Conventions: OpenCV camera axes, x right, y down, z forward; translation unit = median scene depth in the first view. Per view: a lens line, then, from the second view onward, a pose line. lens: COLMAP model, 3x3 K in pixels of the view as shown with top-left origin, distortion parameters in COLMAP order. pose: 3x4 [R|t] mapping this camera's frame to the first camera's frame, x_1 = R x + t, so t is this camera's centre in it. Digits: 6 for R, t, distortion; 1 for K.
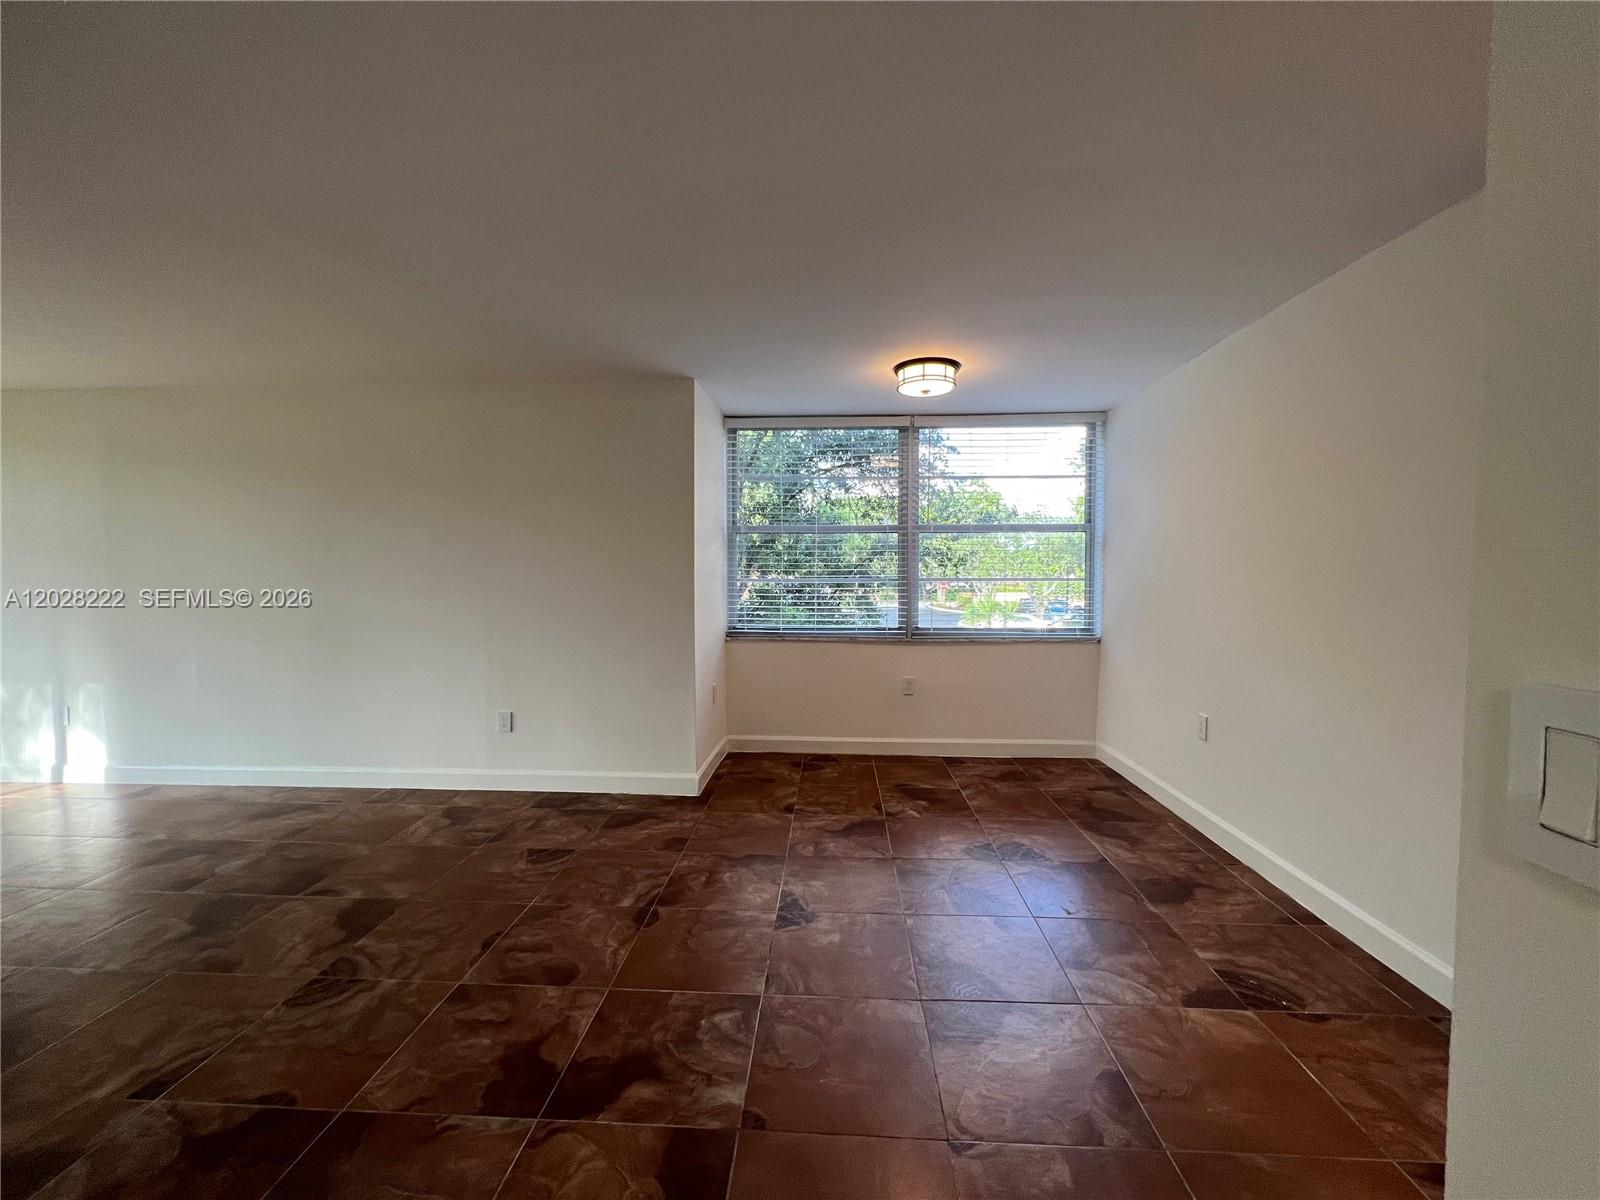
lens RADIAL K [[642.2, 0, 797.9], [0, 642.2, 595.5], [0, 0, 1]] dist [-0.001933, 0.000208]
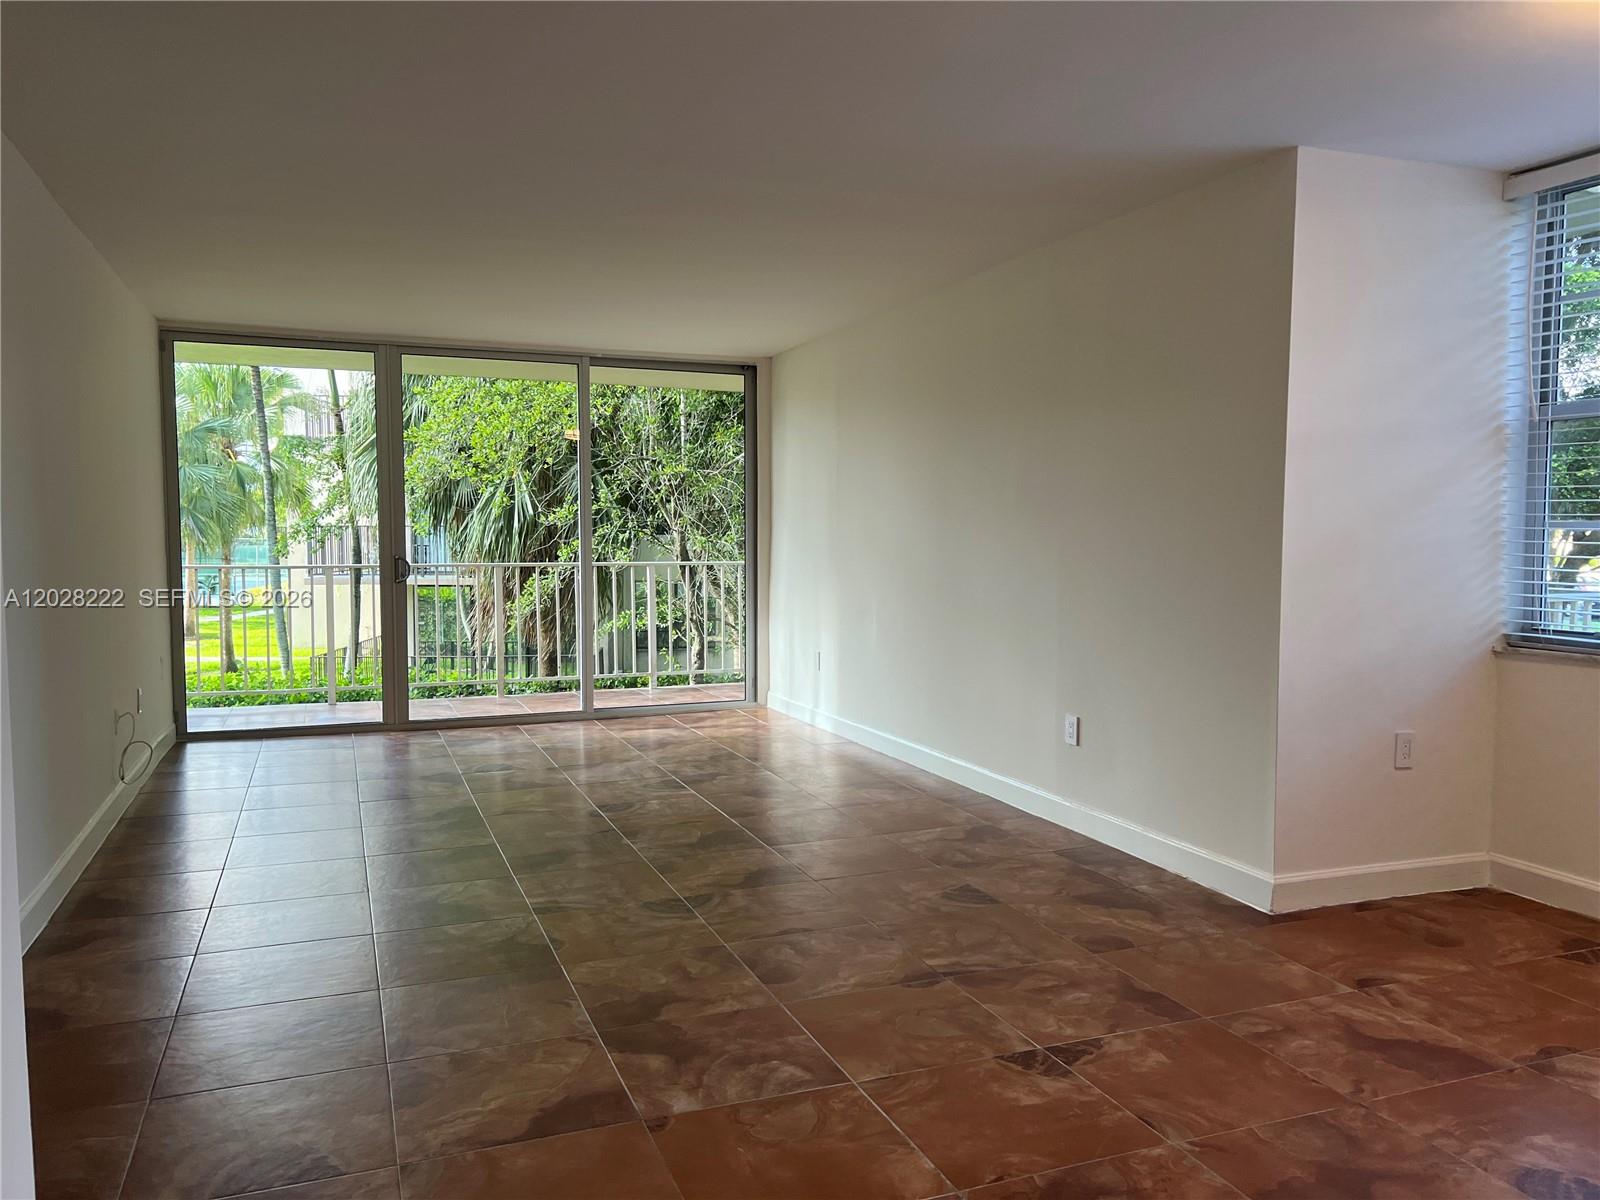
lens RADIAL K [[1206.0, 0, 803.5], [0, 1206.0, 608.9], [0, 0, 1]] dist [0.058945, -0.061708]
pose [[0.414836, 0.058812, -0.907994, 0.709431], [-0.031990, 0.998235, 0.050041, 0.013447], [0.909334, 0.008288, 0.415985, 0.232540]]
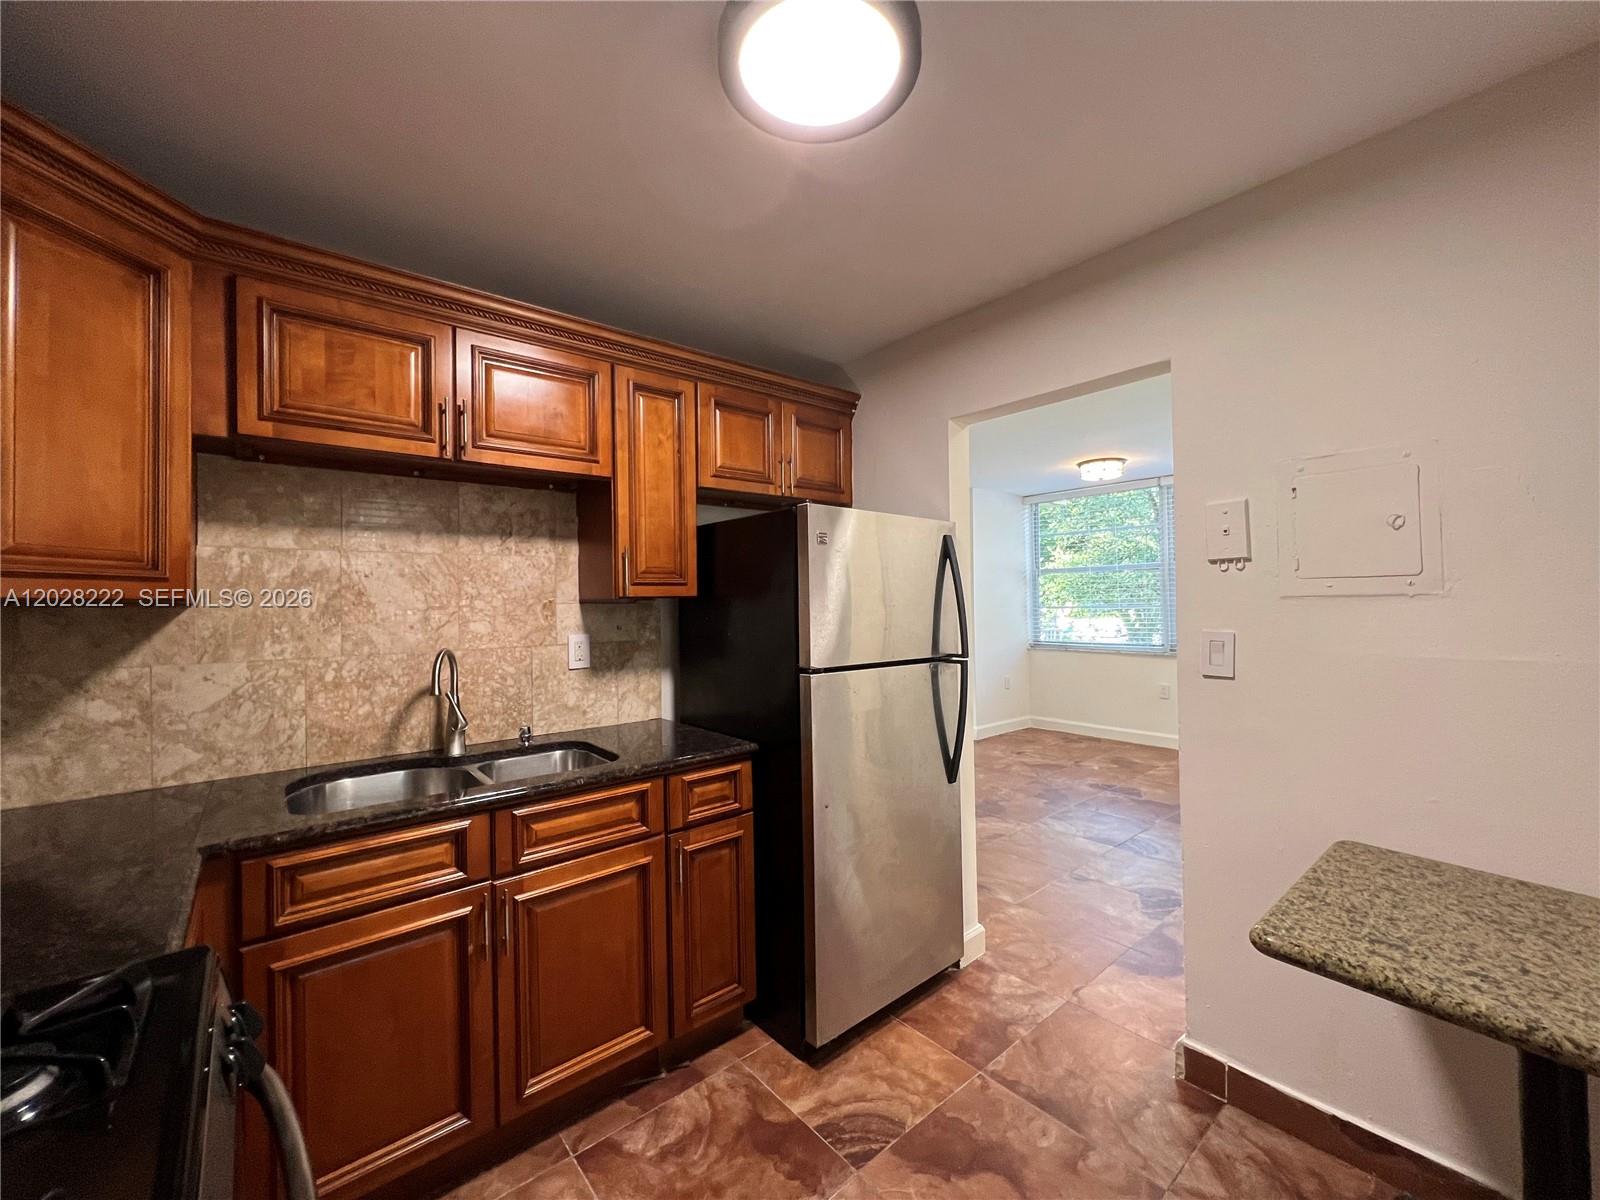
lens RADIAL K [[642.2, 0, 797.9], [0, 642.2, 595.5], [0, 0, 1]] dist [-0.001933, 0.000208]
pose [[0.686122, -0.022322, -0.727144, 0.849360], [-0.007652, 0.999252, -0.037896, 0.010386], [0.727446, 0.031565, 0.685438, -0.542461]]
